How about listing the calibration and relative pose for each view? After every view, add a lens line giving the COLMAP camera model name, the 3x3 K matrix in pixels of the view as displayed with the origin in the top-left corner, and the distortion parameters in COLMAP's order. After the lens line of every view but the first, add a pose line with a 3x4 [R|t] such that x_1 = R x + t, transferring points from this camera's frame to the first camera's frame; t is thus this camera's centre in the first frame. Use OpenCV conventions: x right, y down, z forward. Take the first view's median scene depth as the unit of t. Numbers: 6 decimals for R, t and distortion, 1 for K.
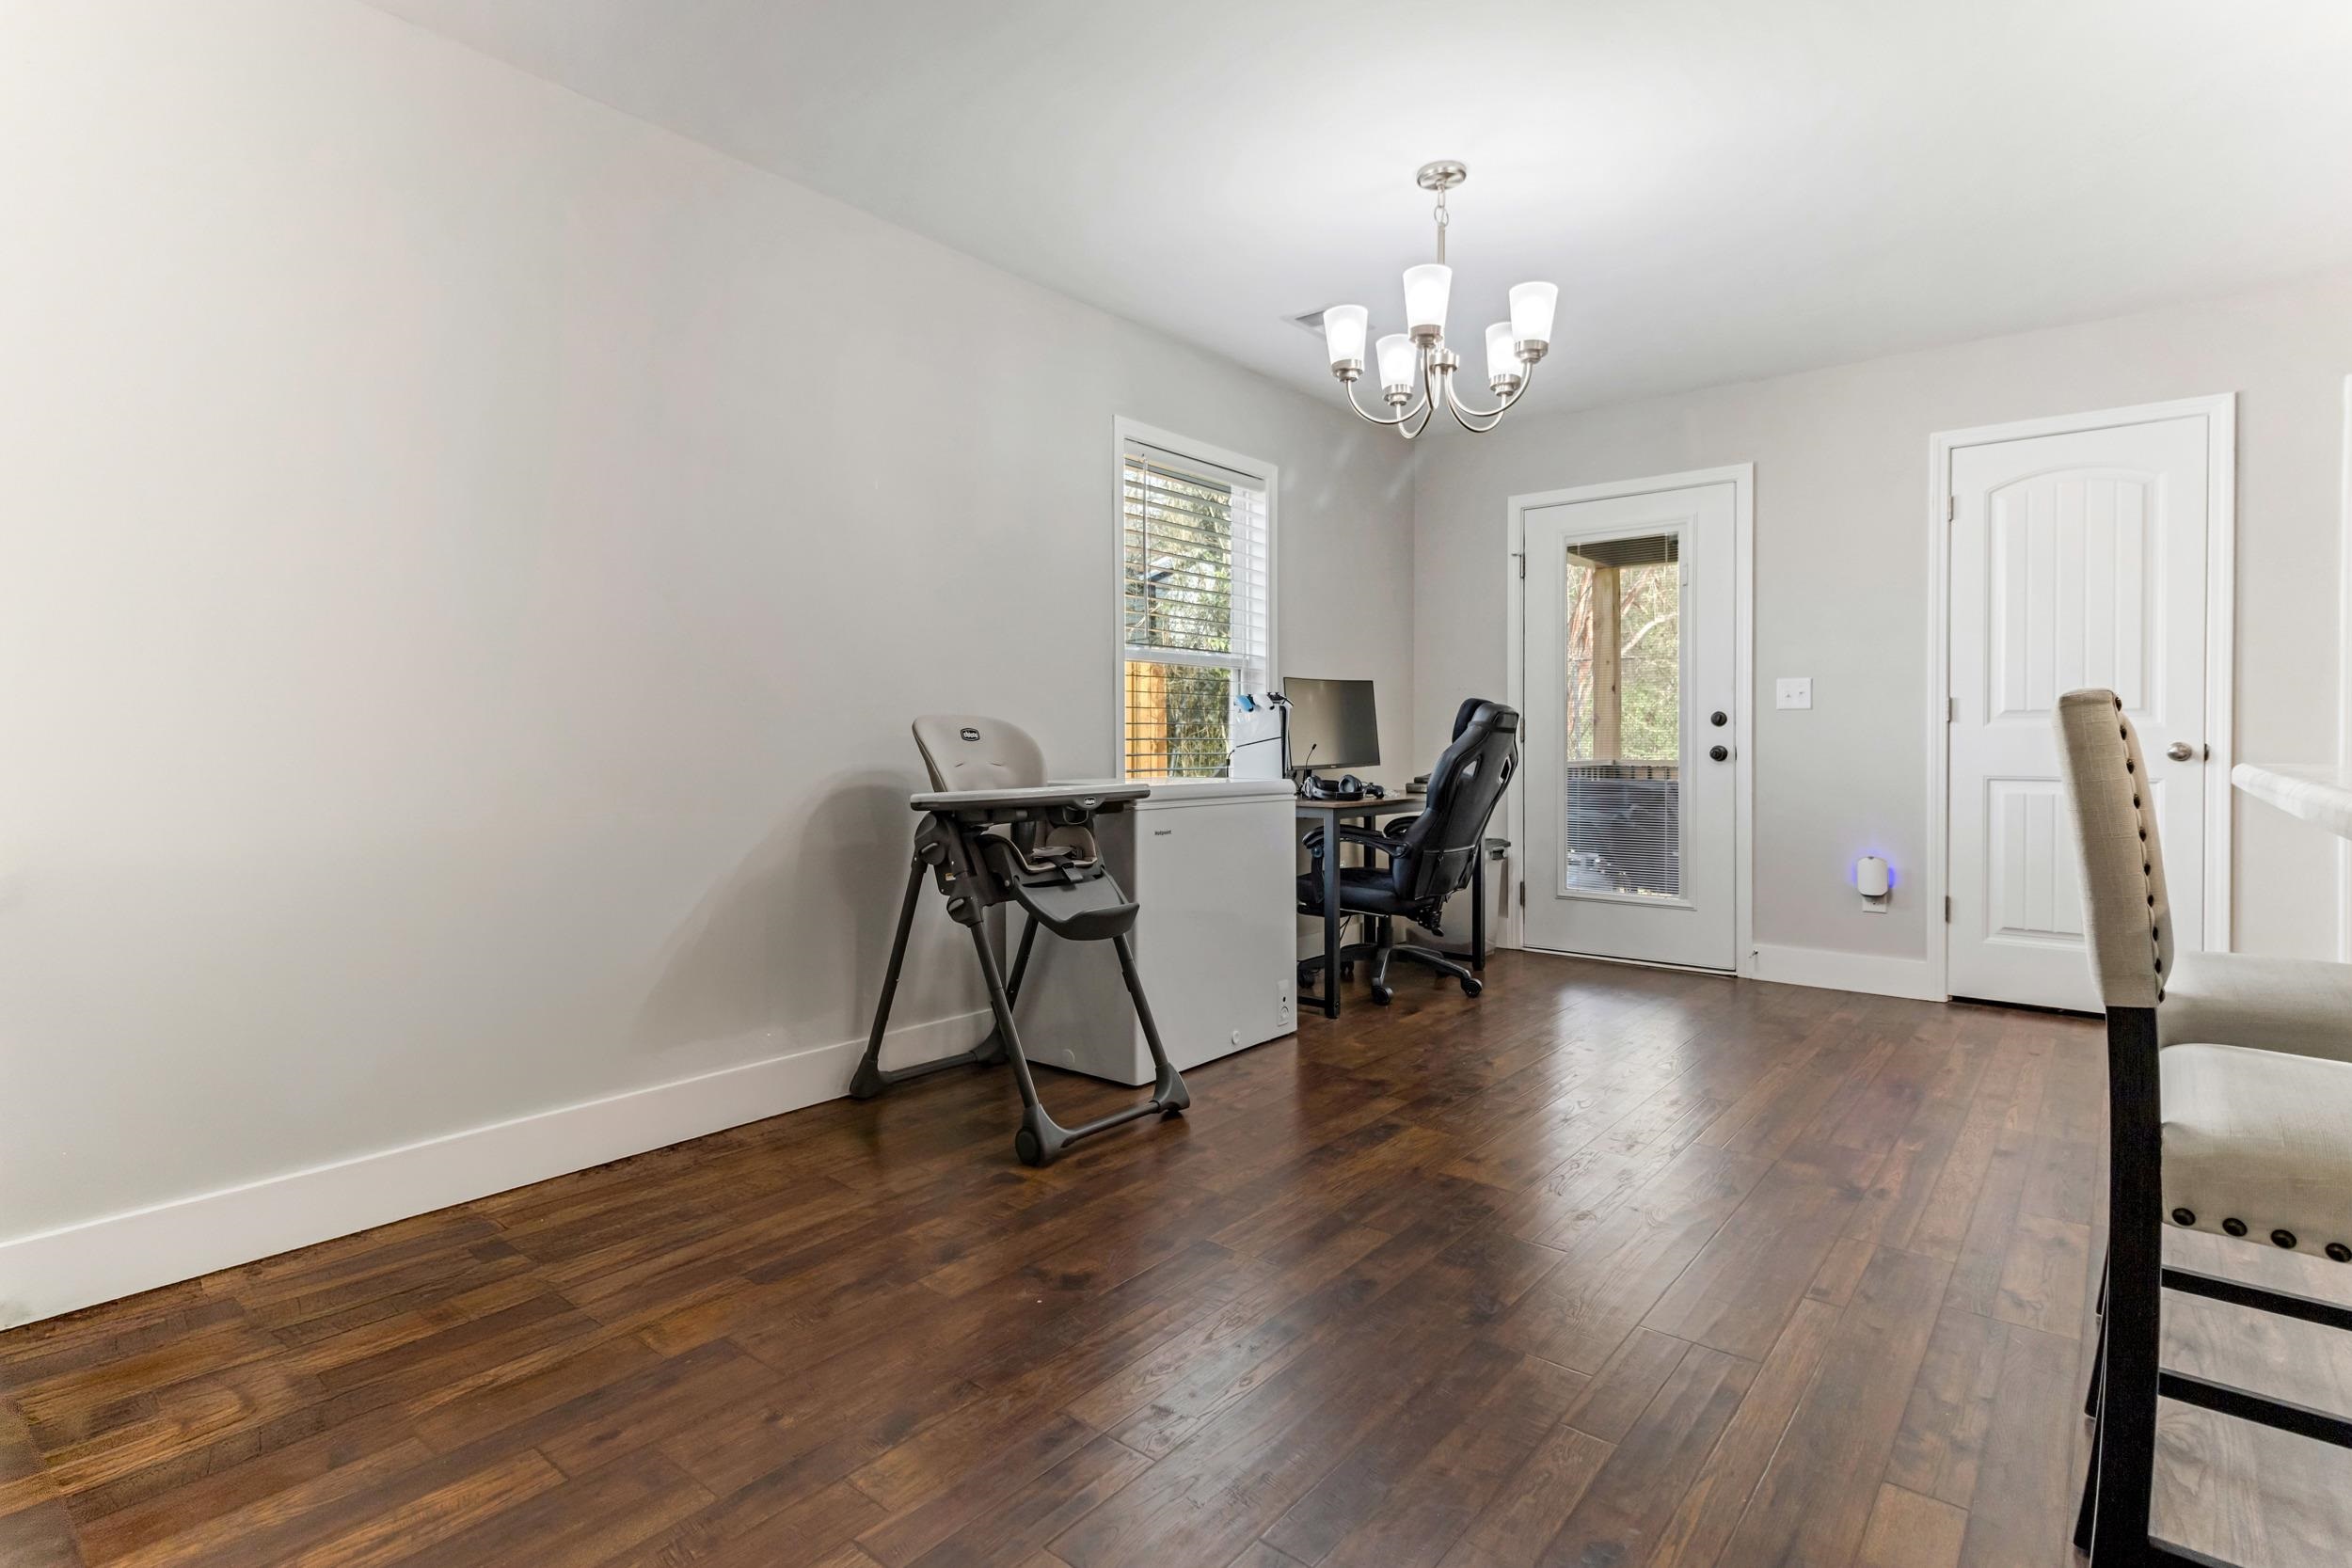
lens RADIAL K [[1143.1, 0, 1178.4], [0, 1143.1, 771.7], [0, 0, 1]] dist [0.004277, 0.001415]
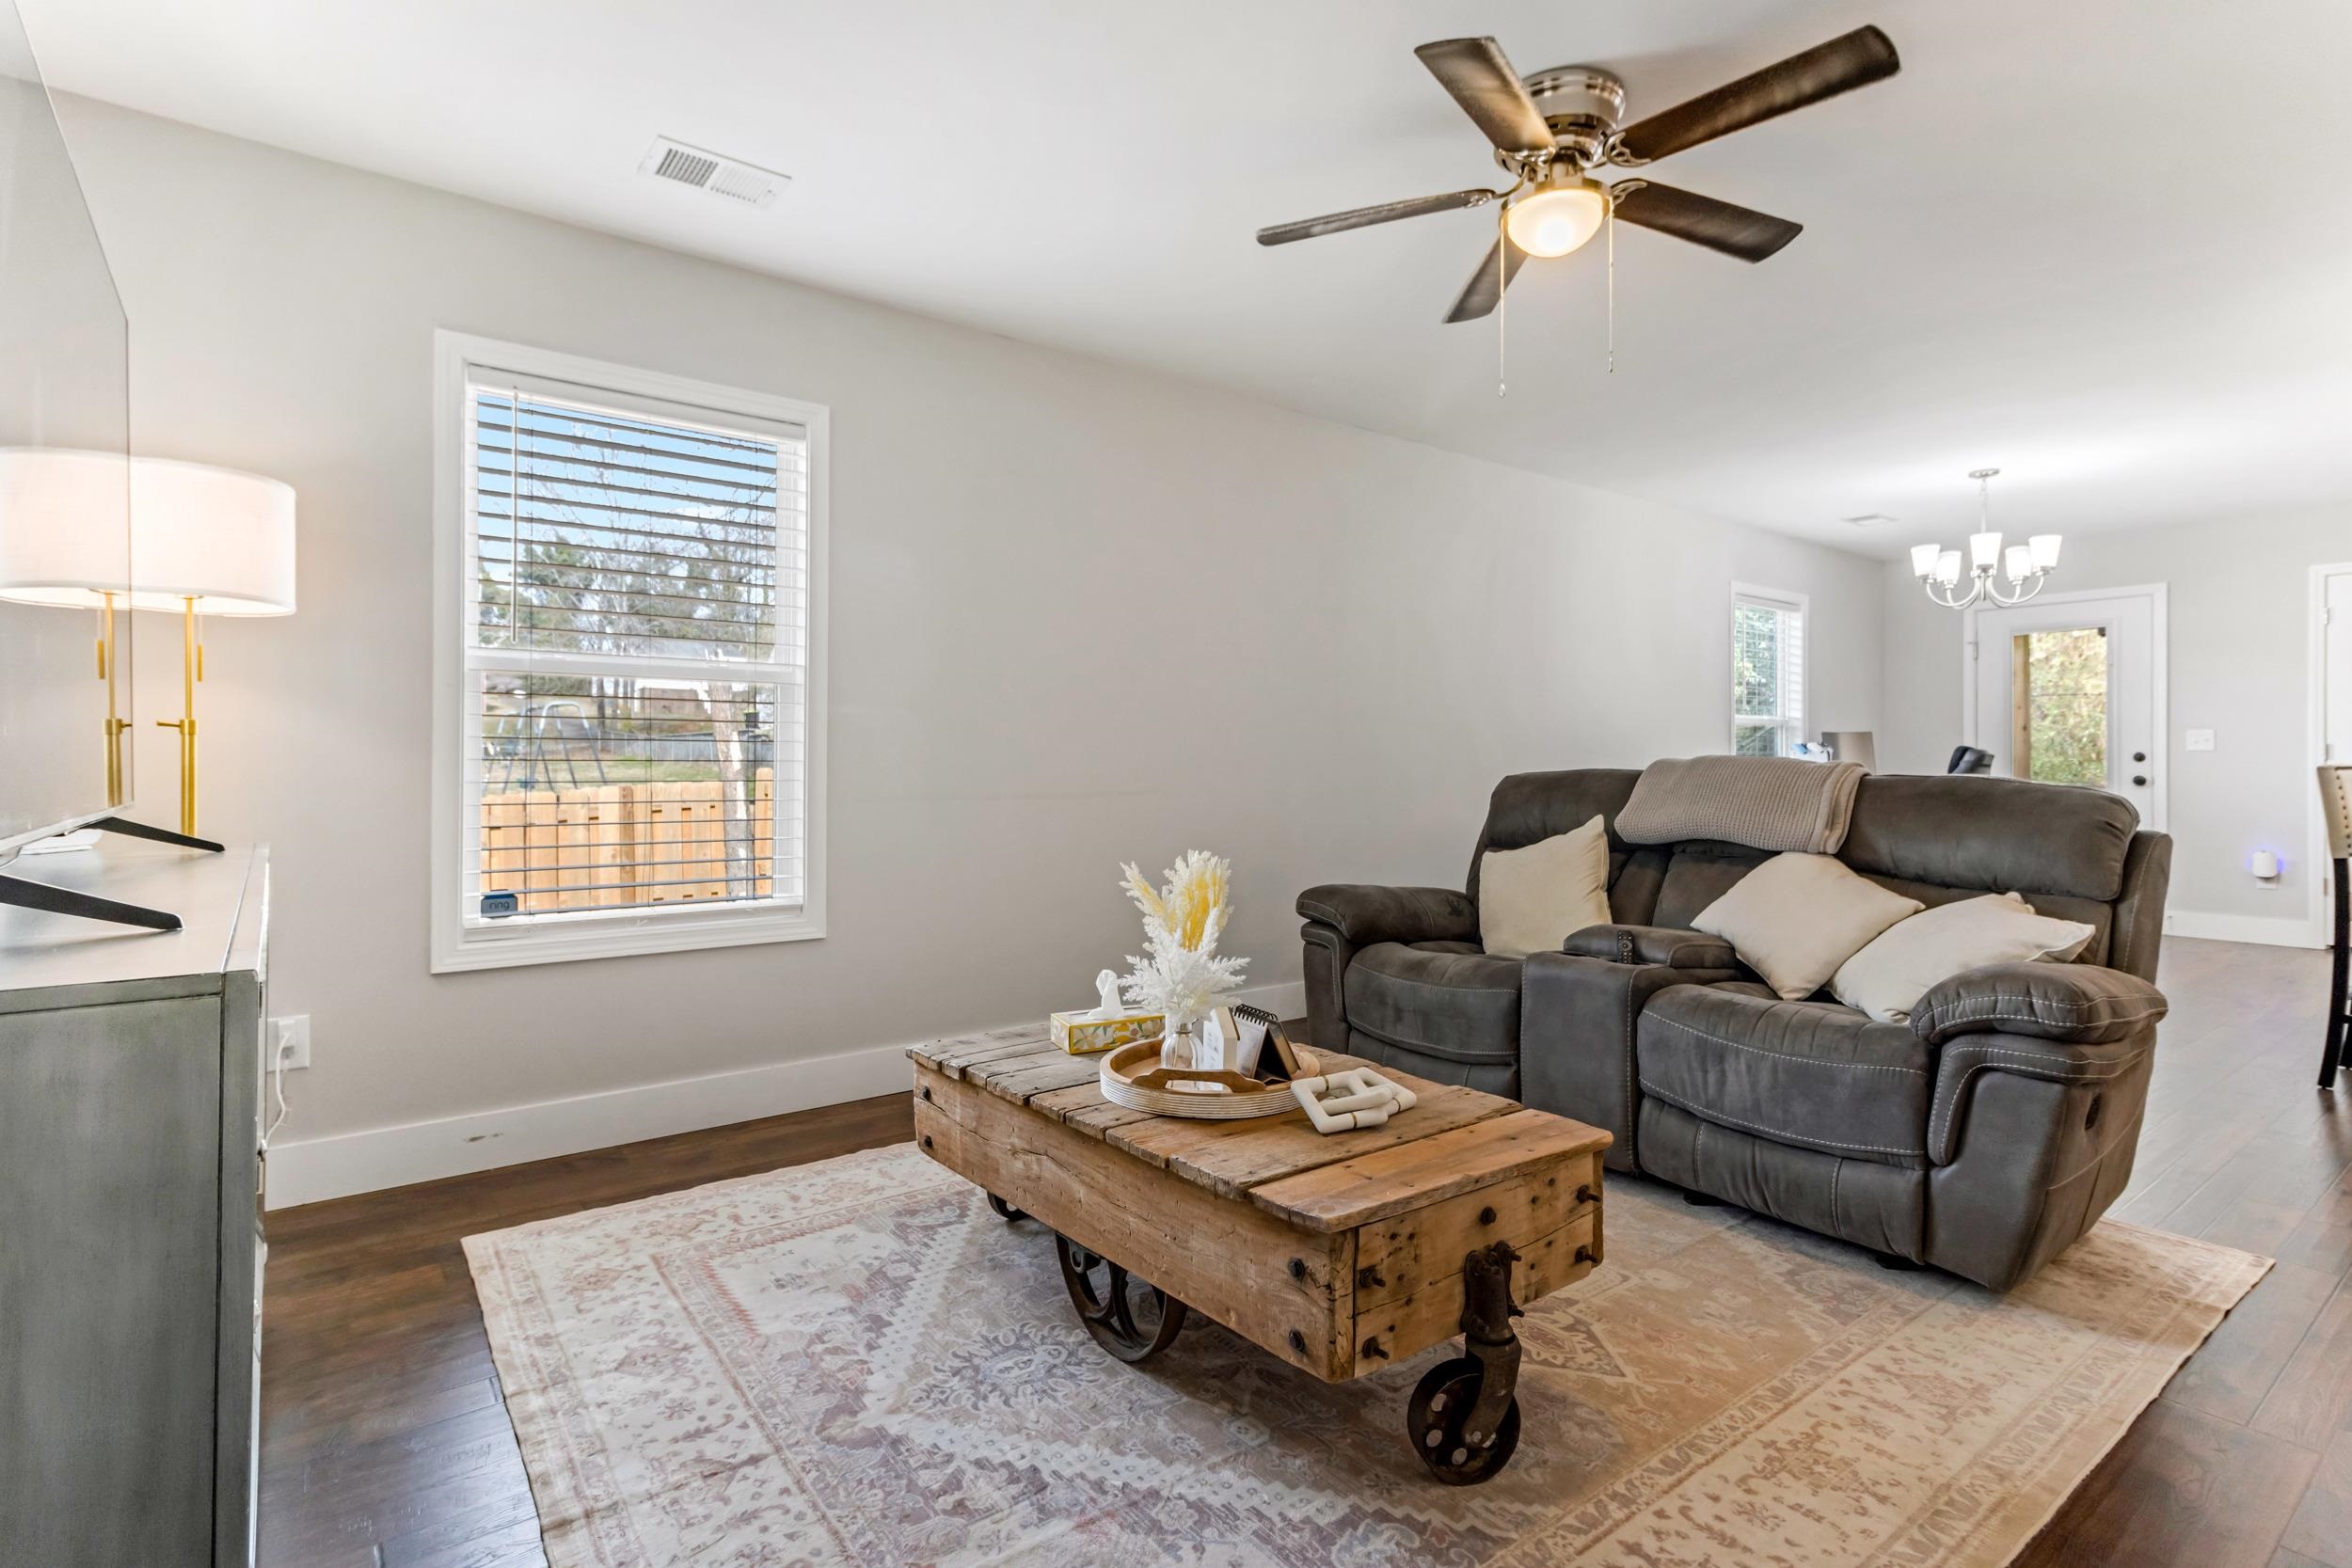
lens RADIAL K [[1143.1, 0, 1169.5], [0, 1143.1, 777.1], [0, 0, 1]] dist [0.004277, 0.001415]
pose [[0.974305, 0.004089, -0.225197, -0.419779], [-0.007195, 0.999890, -0.012976, 0.007101], [0.225119, 0.014263, 0.974227, -0.732197]]
